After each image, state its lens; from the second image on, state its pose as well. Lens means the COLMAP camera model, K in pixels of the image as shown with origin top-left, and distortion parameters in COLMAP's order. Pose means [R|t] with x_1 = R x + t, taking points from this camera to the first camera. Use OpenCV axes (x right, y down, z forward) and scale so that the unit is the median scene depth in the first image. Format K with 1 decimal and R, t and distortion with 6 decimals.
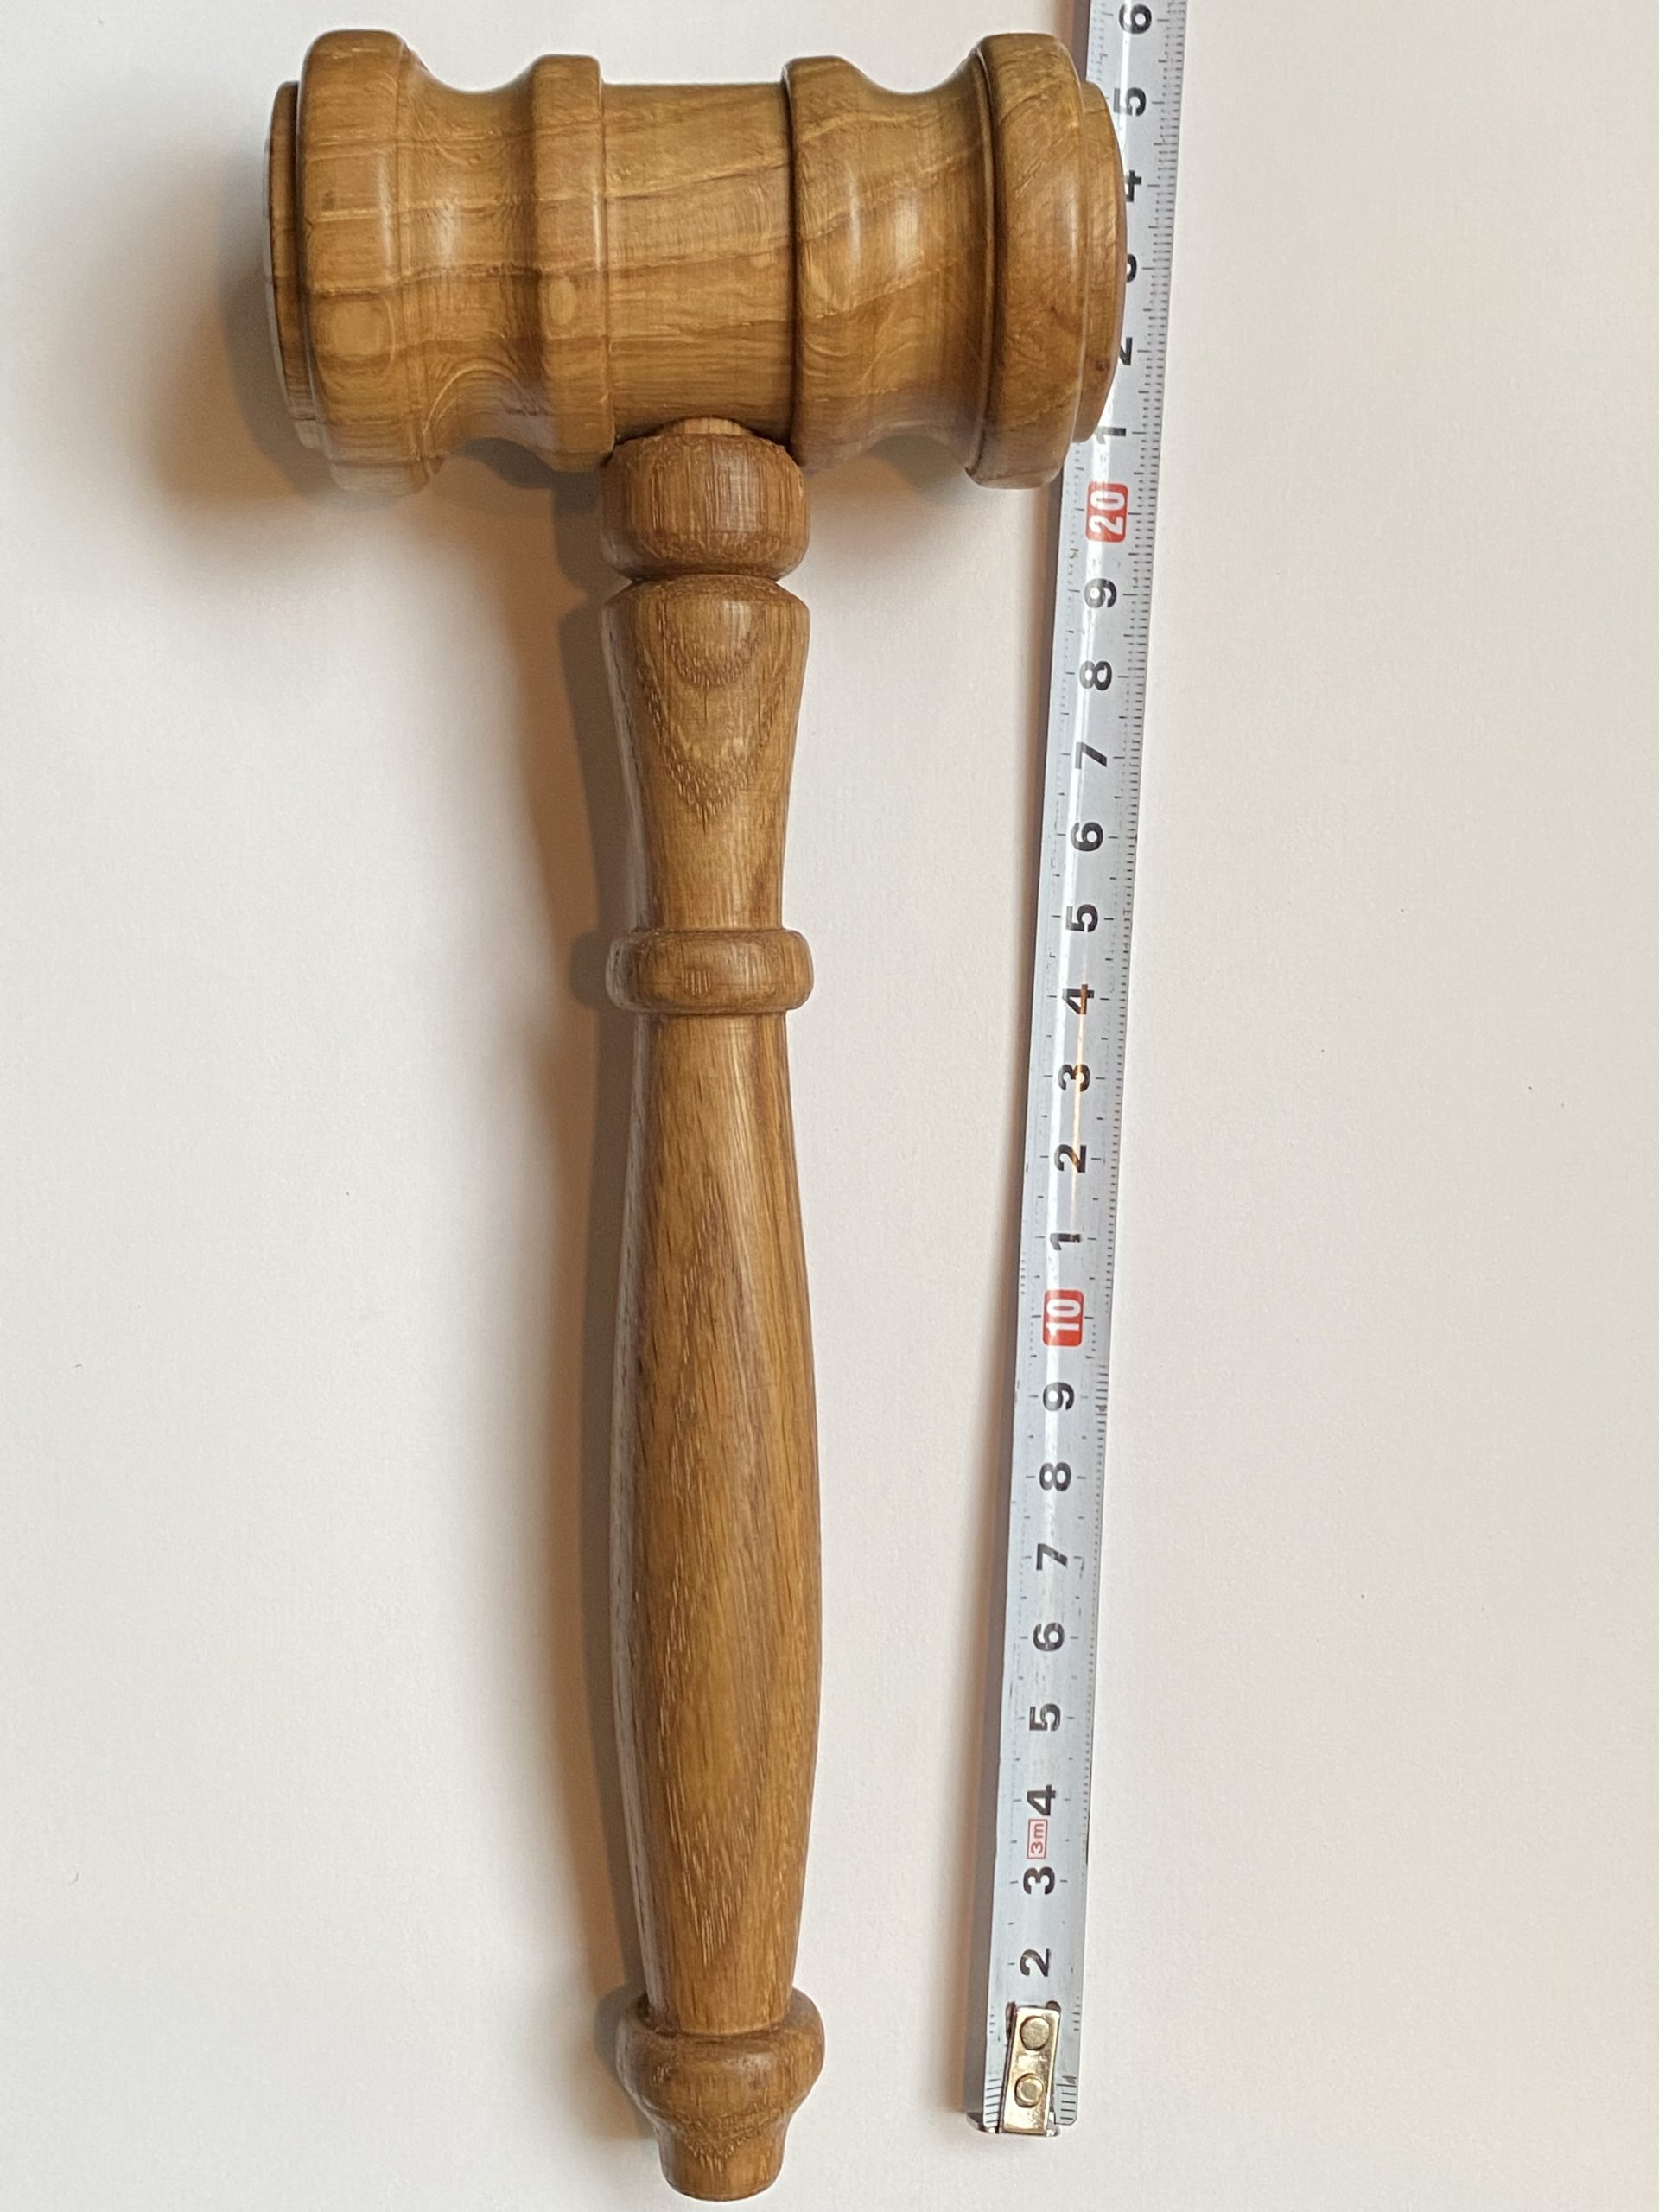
lens RADIAL K [[2647.3, 0, 856.0], [0, 2647.3, 1092.7], [0, 0, 1]] dist [0.182360, -0.633613]
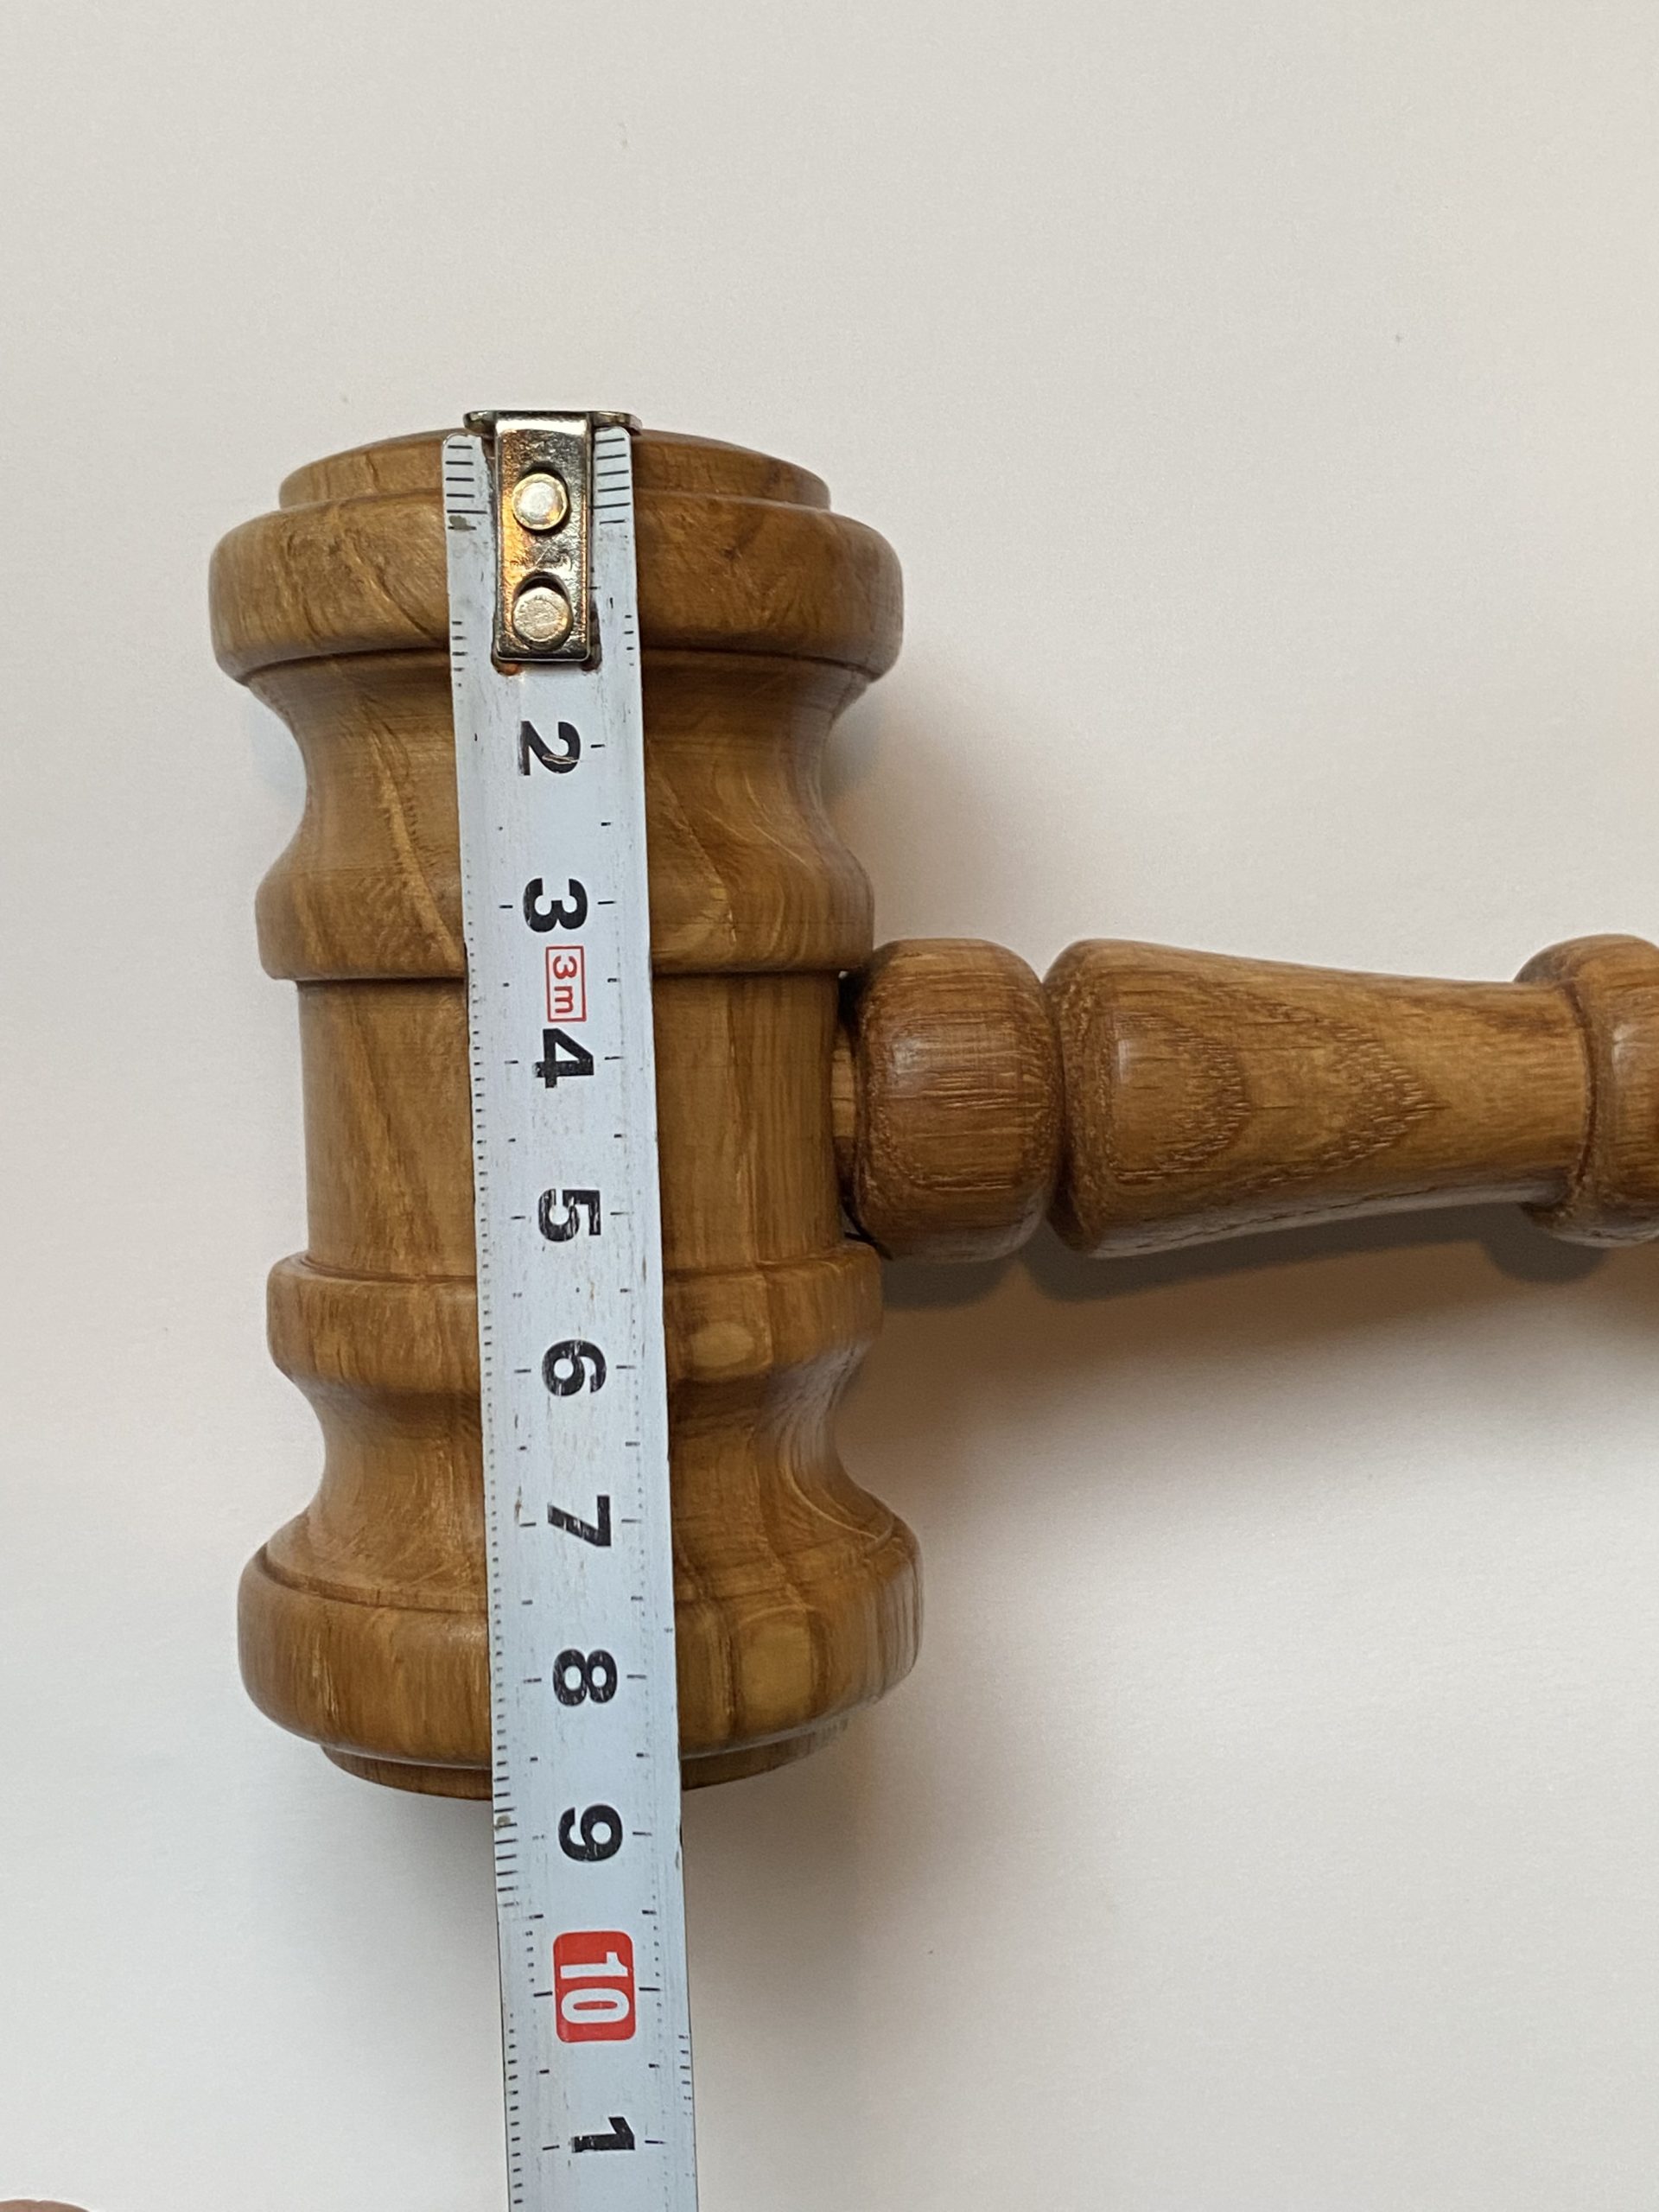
lens RADIAL K [[2647.3, 0, 856.0], [0, 2647.3, 1092.7], [0, 0, 1]] dist [0.182360, -0.633613]
pose [[0.013042, -0.992747, -0.119509, 0.024397], [0.996348, 0.002816, 0.085338, -0.314121], [-0.084383, -0.120185, 0.989159, 0.381206]]
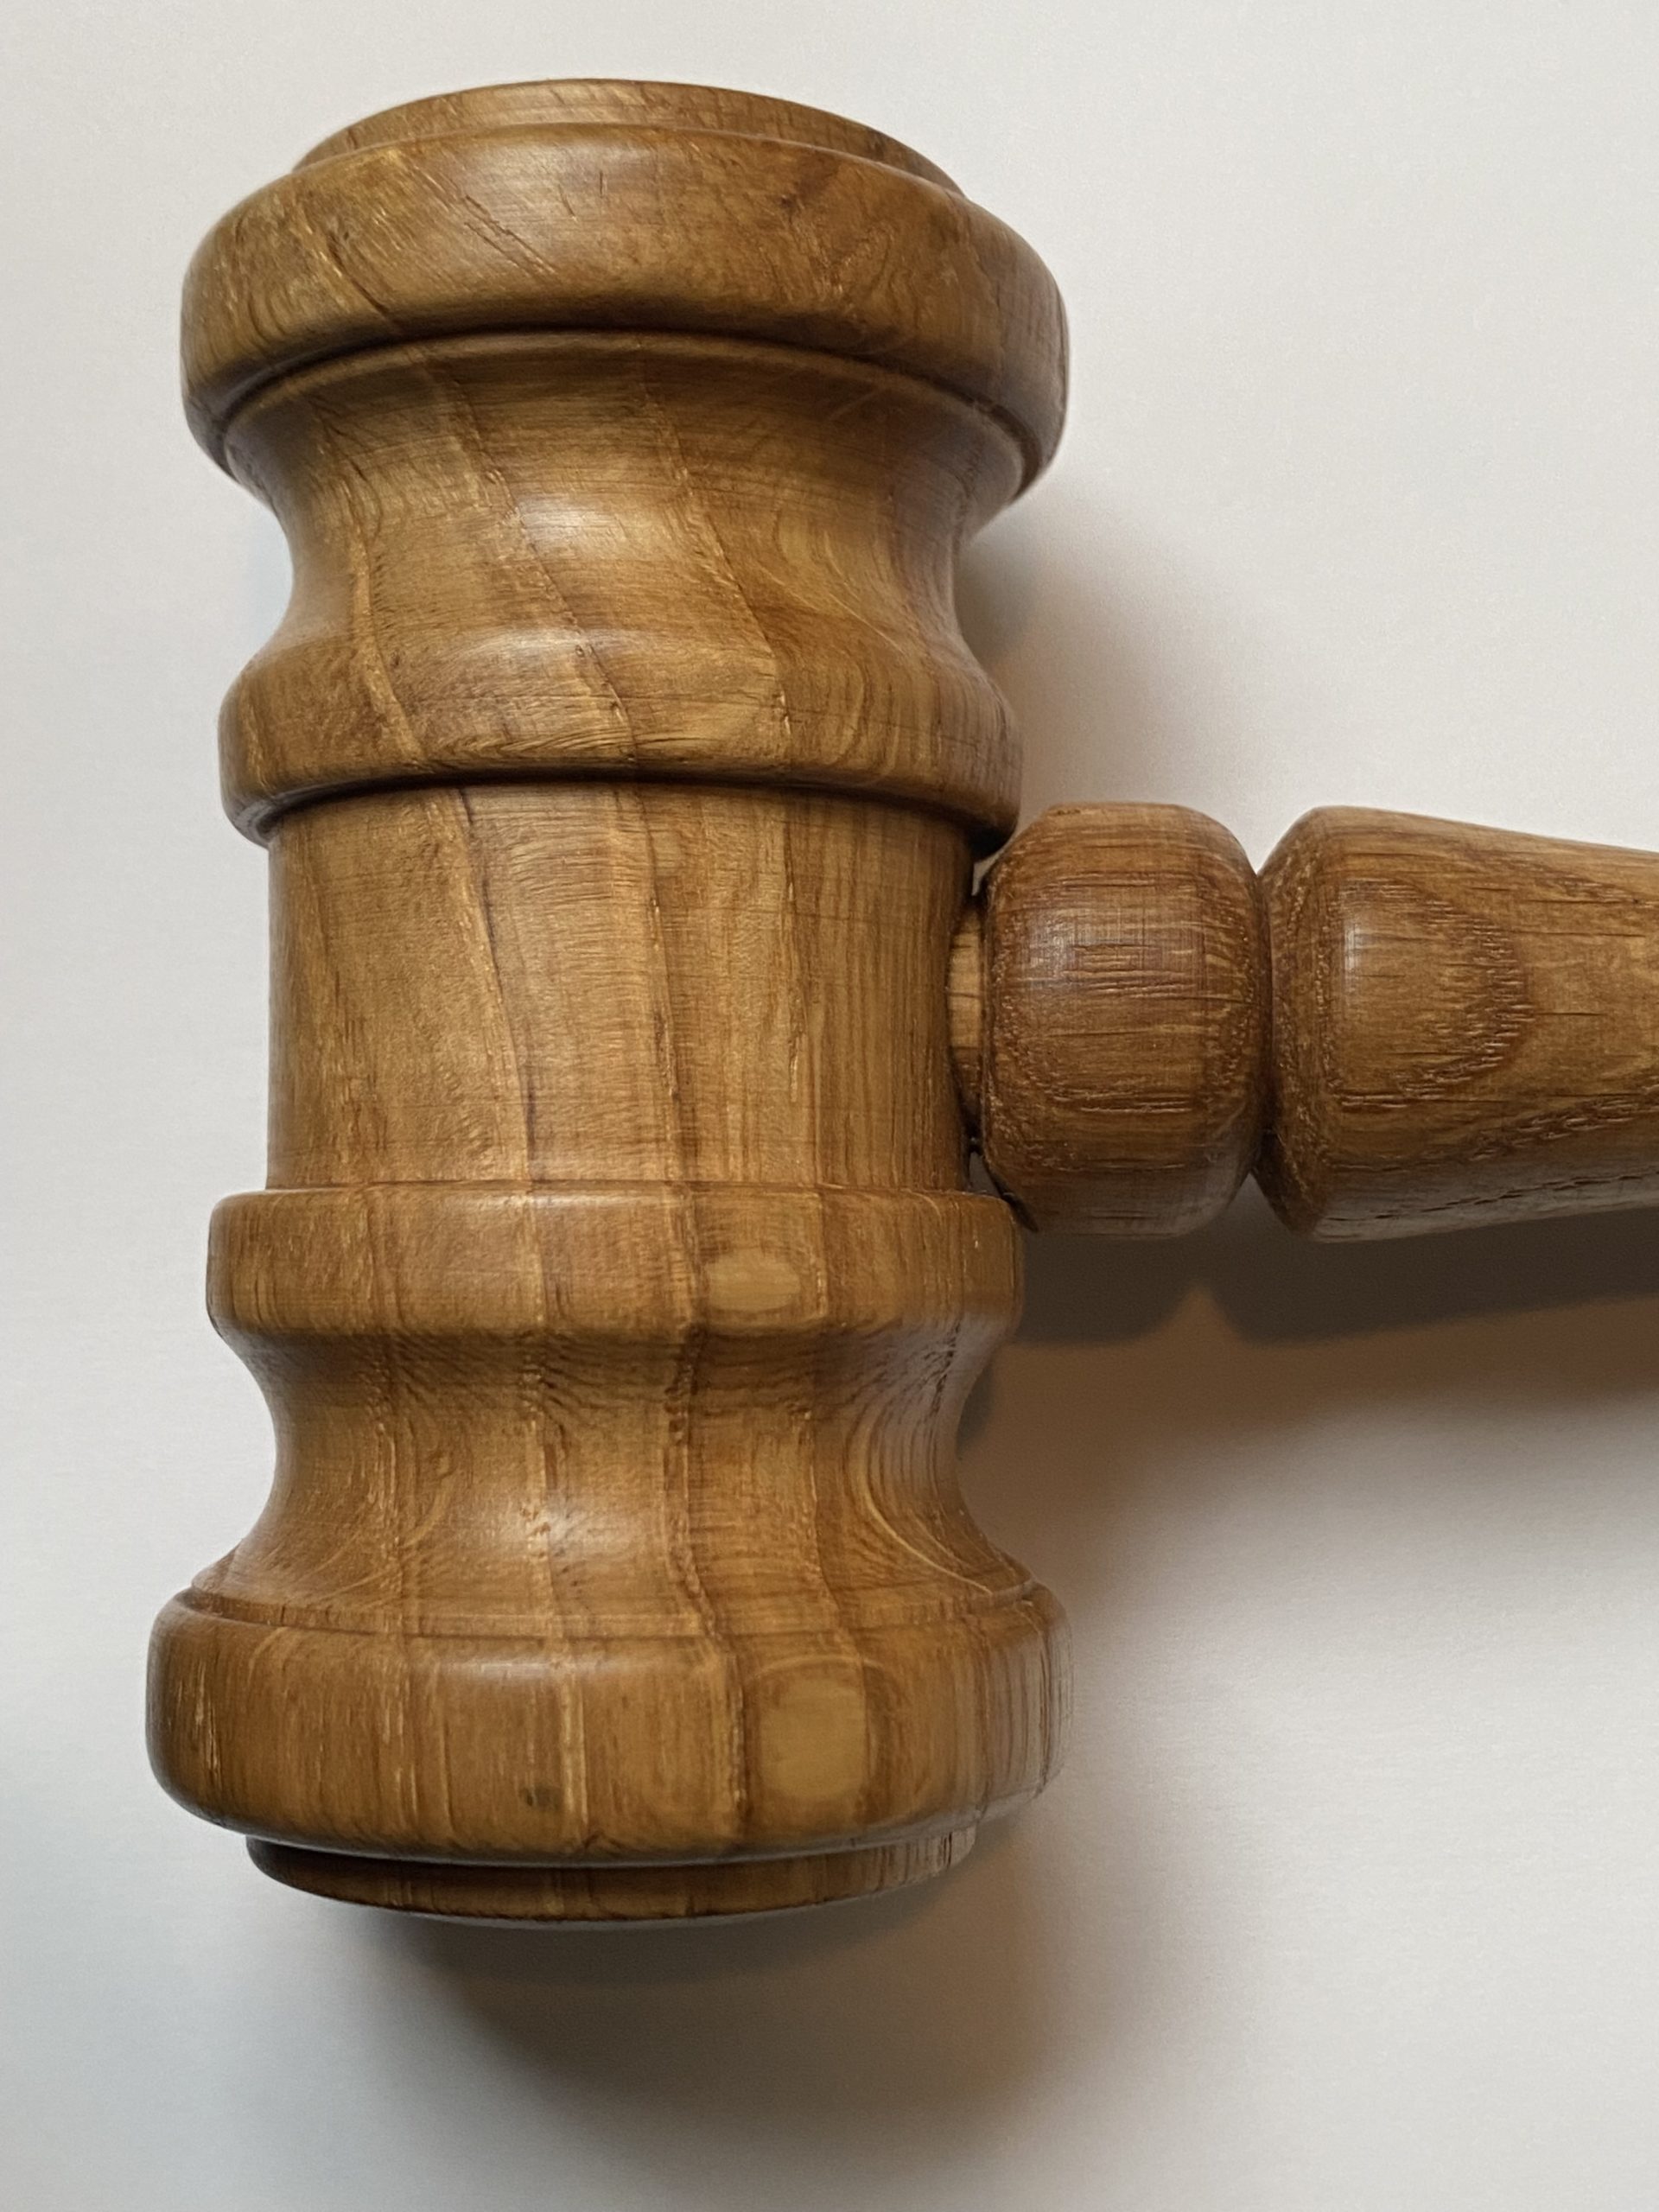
lens RADIAL K [[2701.6, 0, 844.2], [0, 2701.6, 1116.4], [0, 0, 1]] dist [0.224527, -0.935333]
pose [[0.024890, -0.999603, -0.013224, -0.074026], [0.995998, 0.025932, -0.085529, -0.238620], [0.085838, -0.011042, 0.996248, 0.536075]]
